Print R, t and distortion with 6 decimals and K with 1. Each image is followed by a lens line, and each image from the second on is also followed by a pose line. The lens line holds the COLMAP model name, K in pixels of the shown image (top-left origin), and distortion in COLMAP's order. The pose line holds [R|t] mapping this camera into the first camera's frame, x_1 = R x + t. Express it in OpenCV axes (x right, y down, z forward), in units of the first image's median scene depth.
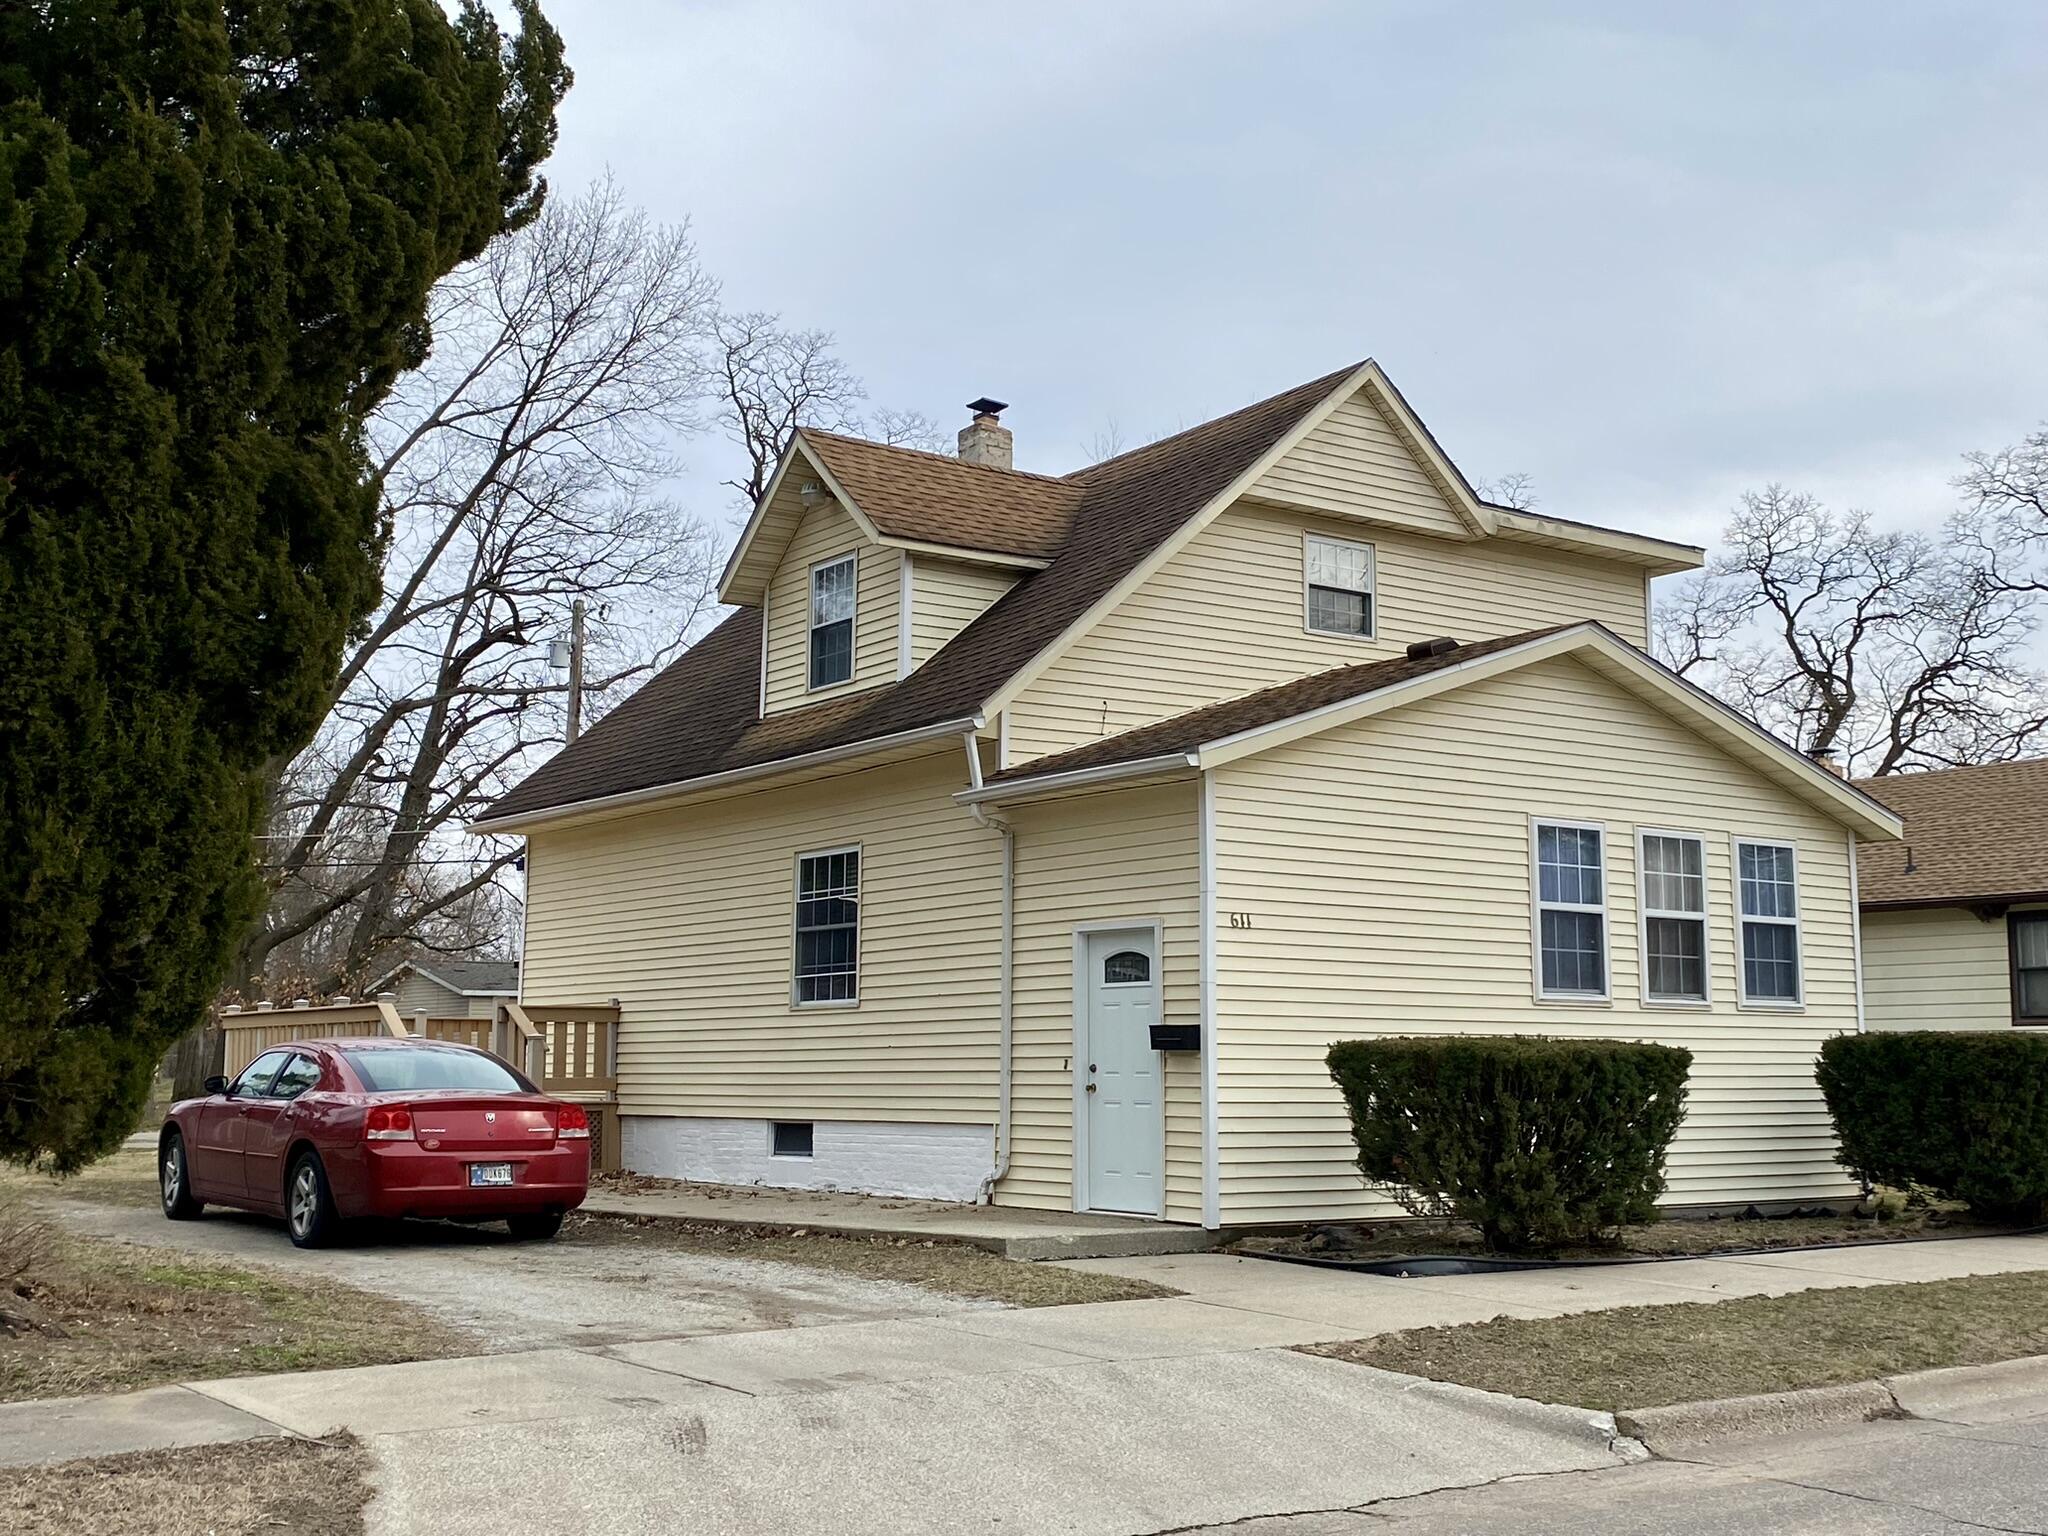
lens RADIAL K [[2347.0, 0, 1019.6], [0, 2347.0, 767.0], [0, 0, 1]] dist [-0.001721, 0.000000]
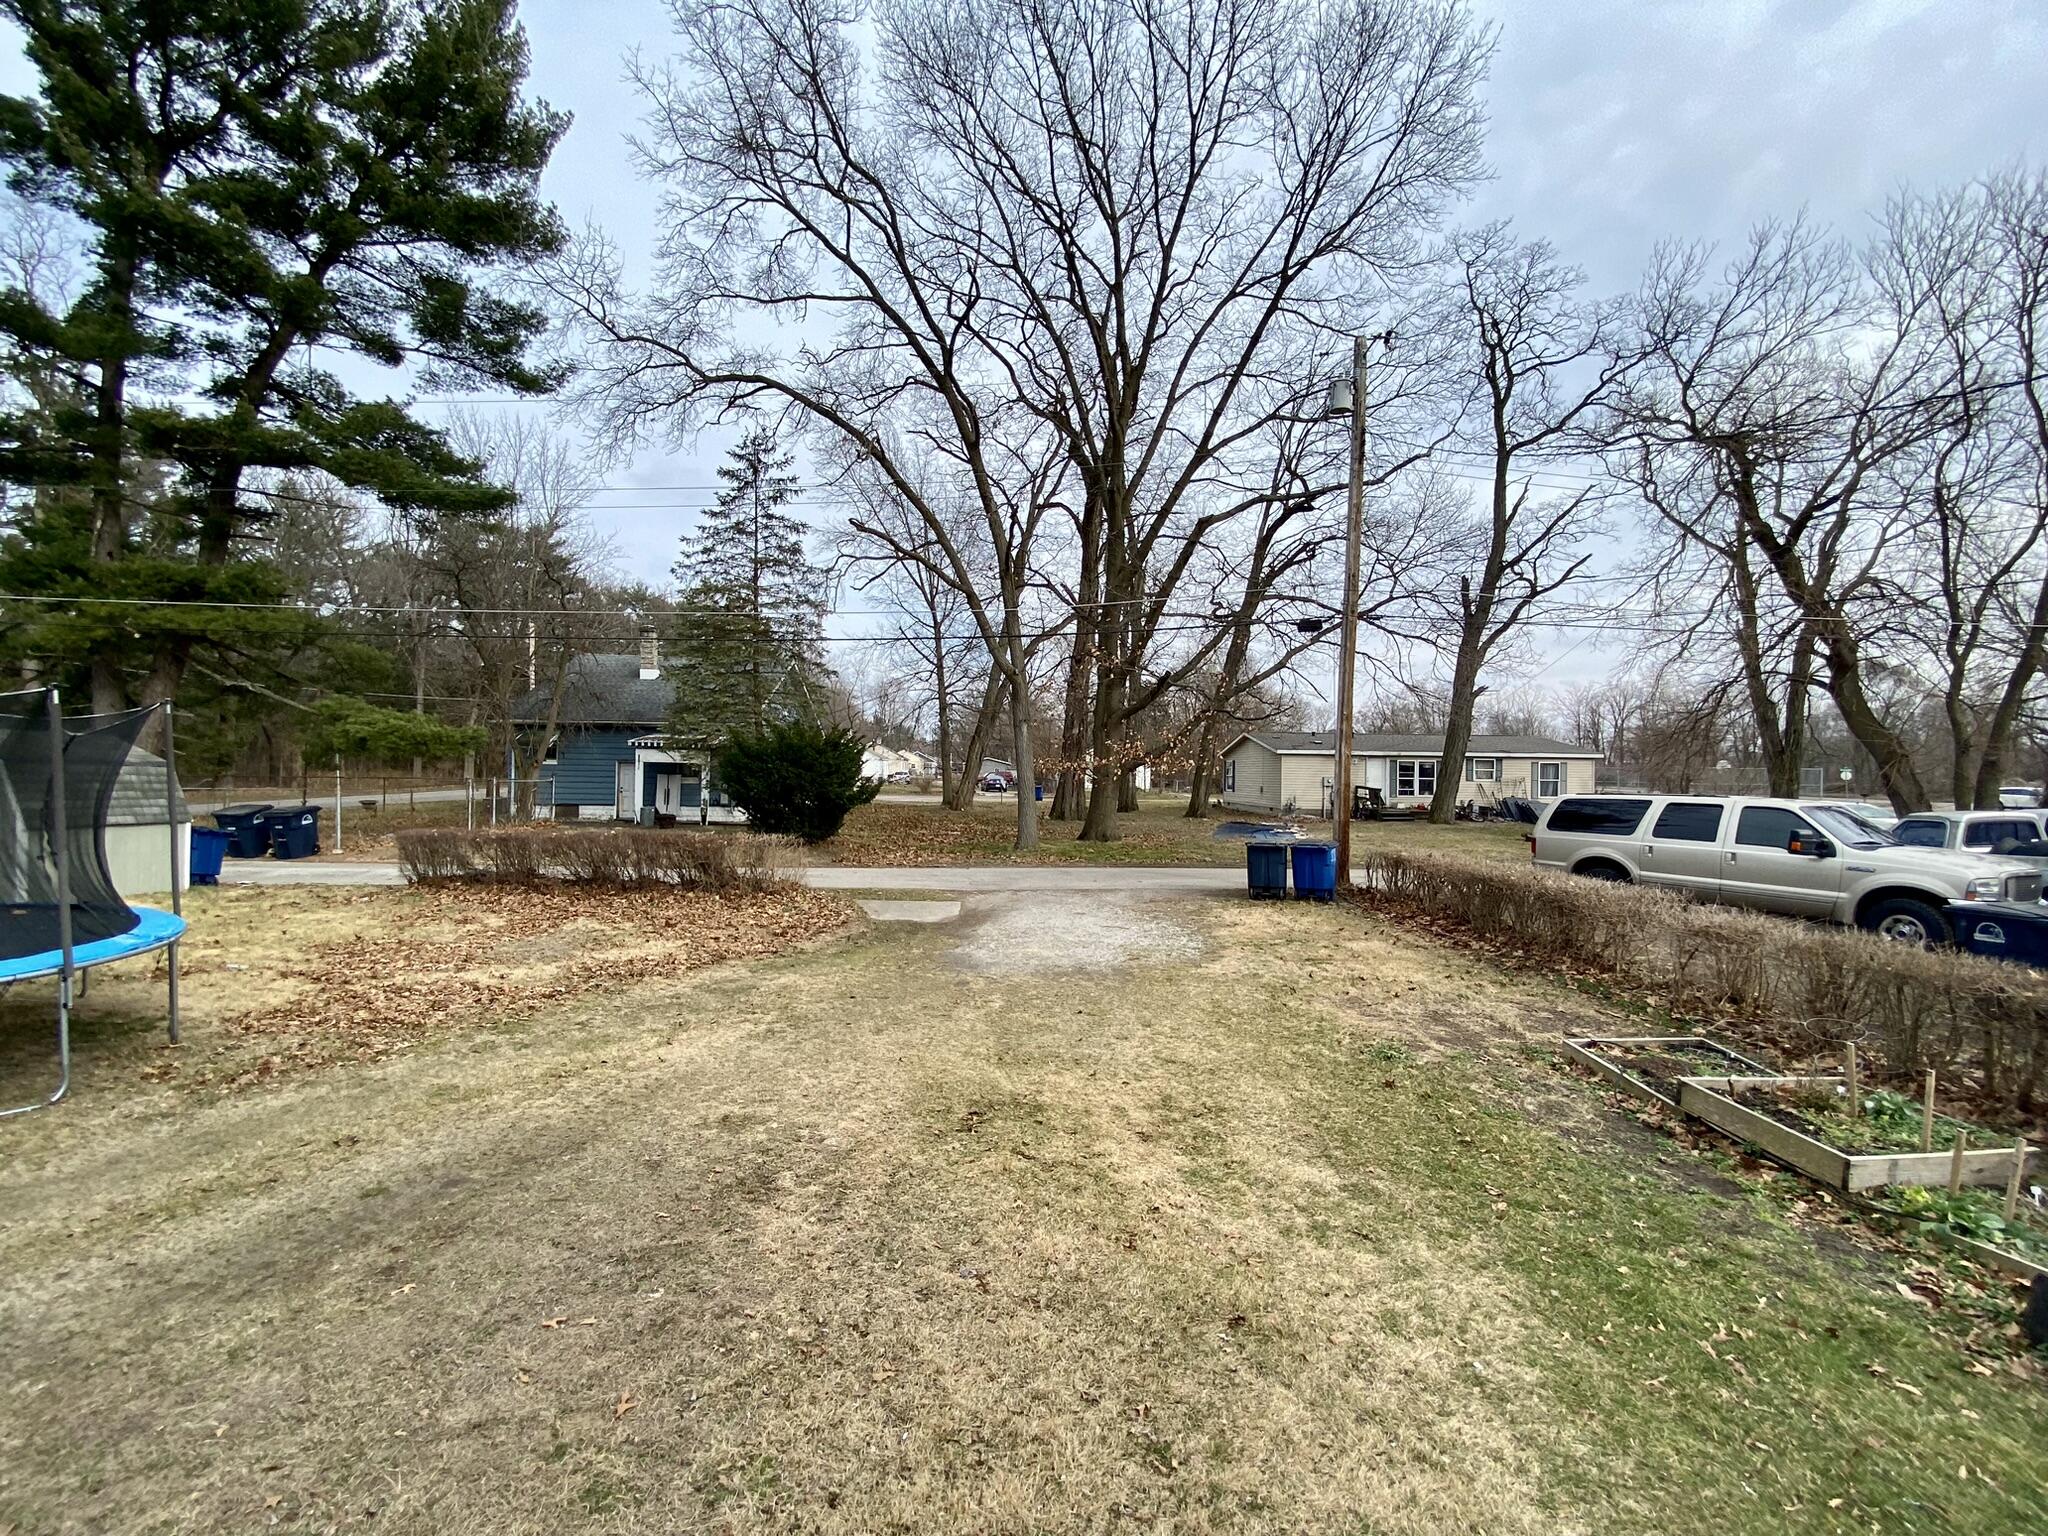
lens RADIAL K [[839.4, 0, 1029.1], [0, 839.4, 772.6], [0, 0, 1]] dist [-0.006970, -0.002166]
pose [[0.853952, 0.013833, -0.520168, -0.283245], [0.048786, 0.993115, 0.106501, 0.132185], [0.518060, -0.116323, 0.847398, 1.425216]]
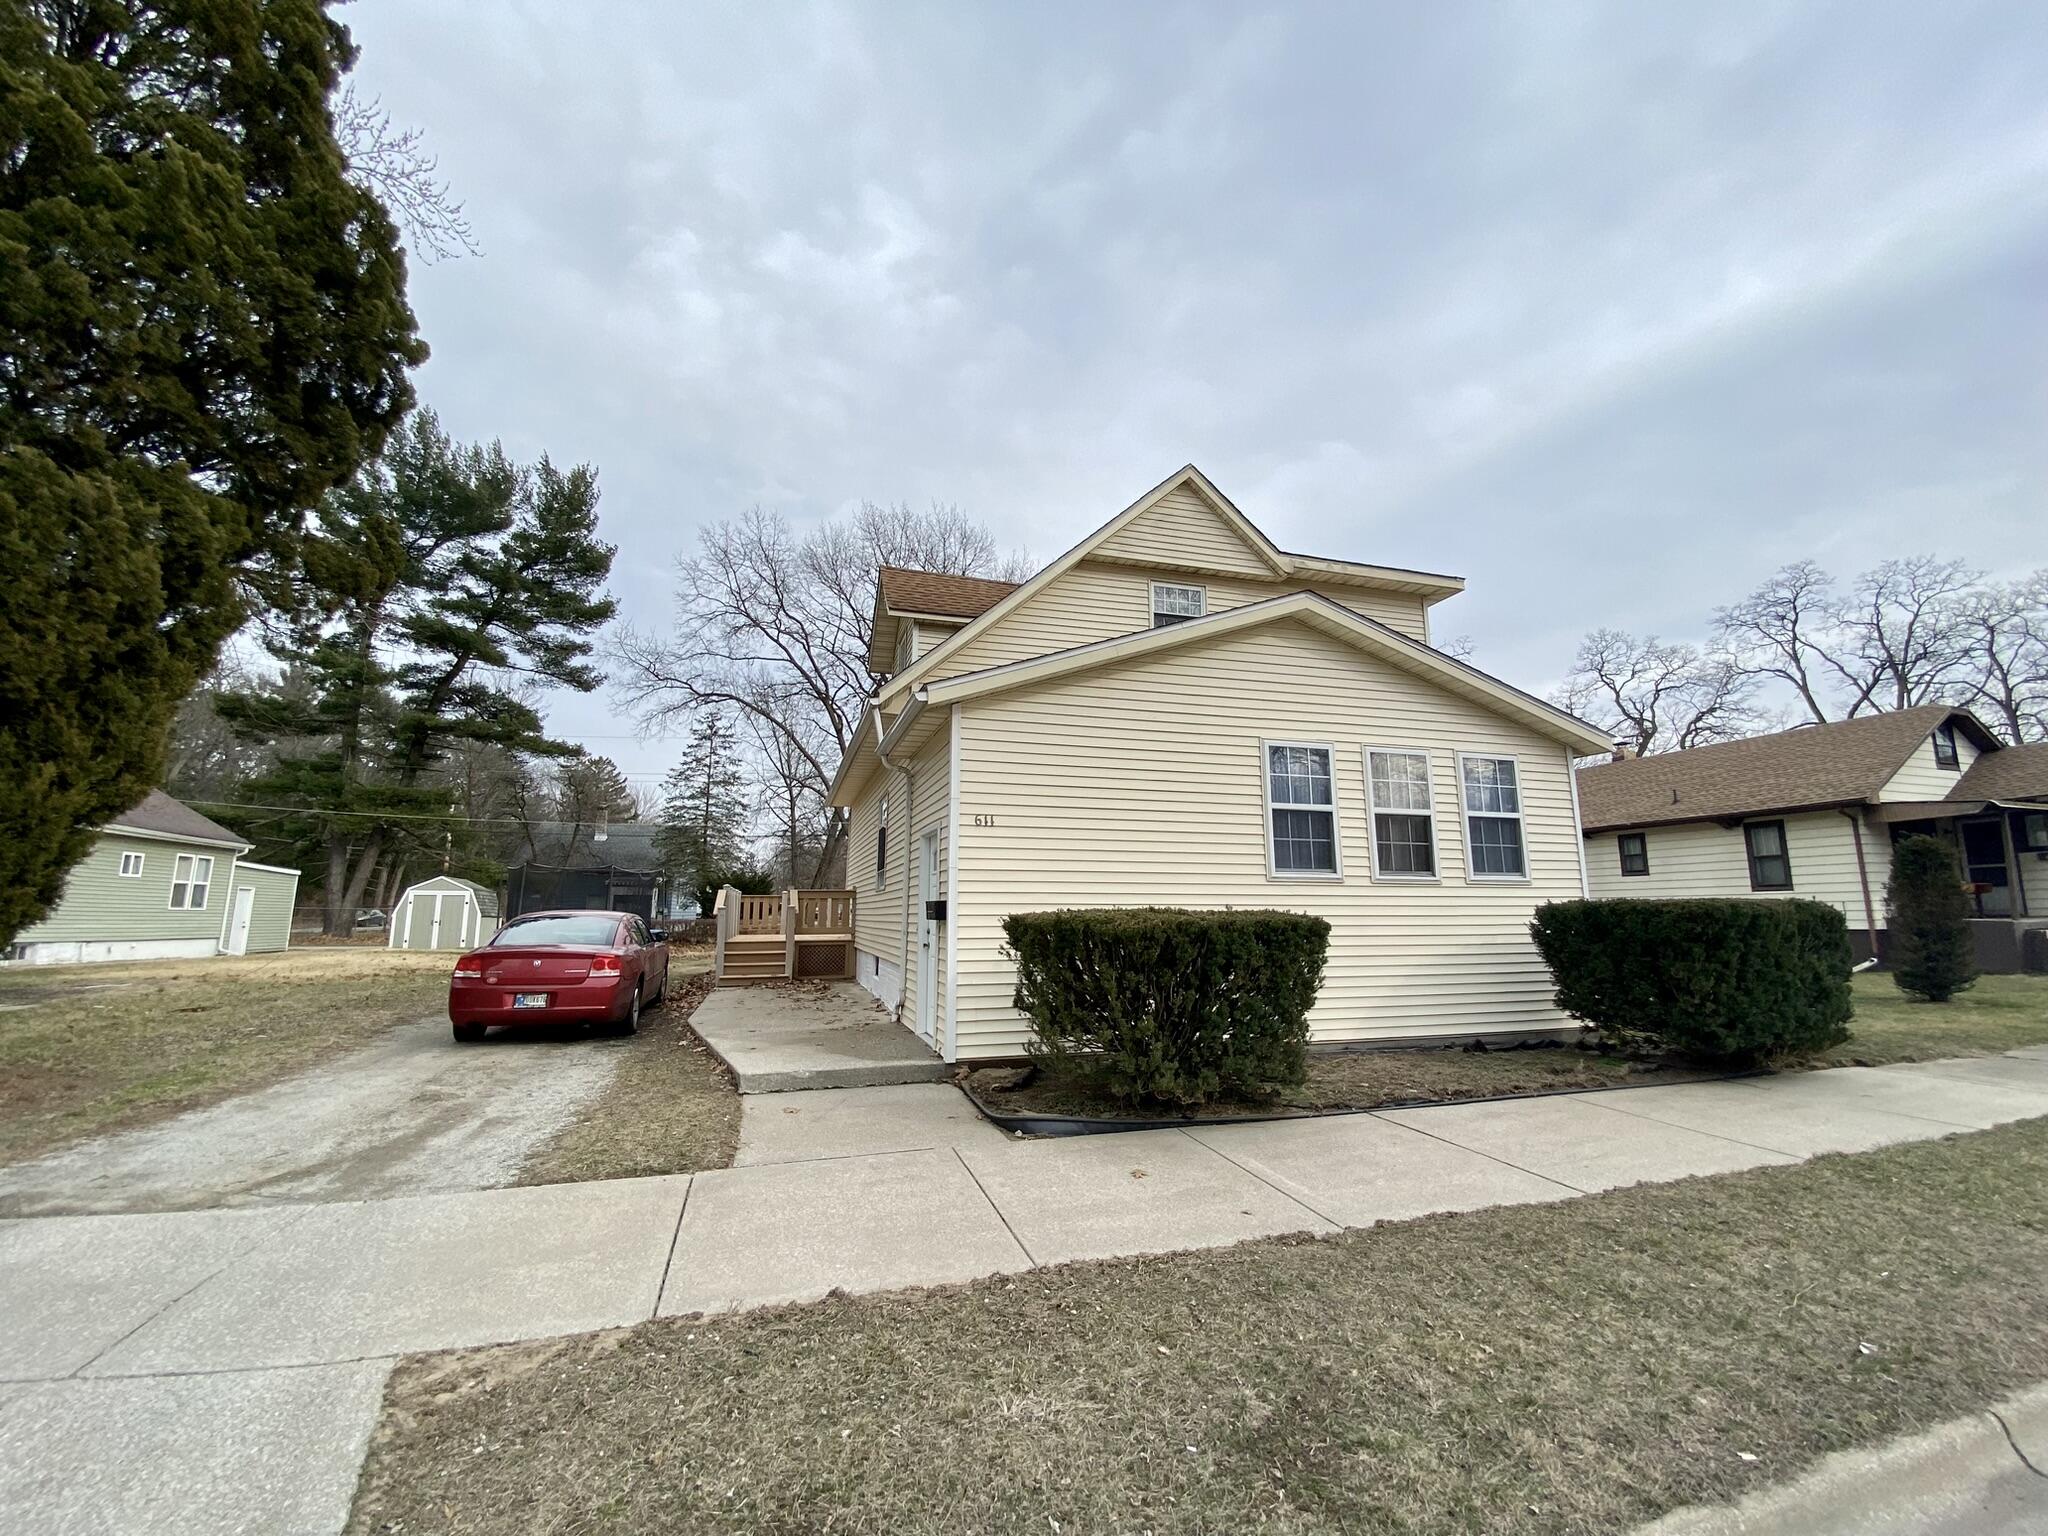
lens RADIAL K [[839.4, 0, 1024.4], [0, 839.4, 772.4], [0, 0, 1]] dist [-0.006970, -0.002166]
pose [[0.945748, -0.057331, -0.319802, 0.221665], [0.045174, 0.997951, -0.045308, 0.050848], [0.321744, 0.028404, 0.946401, 0.468461]]
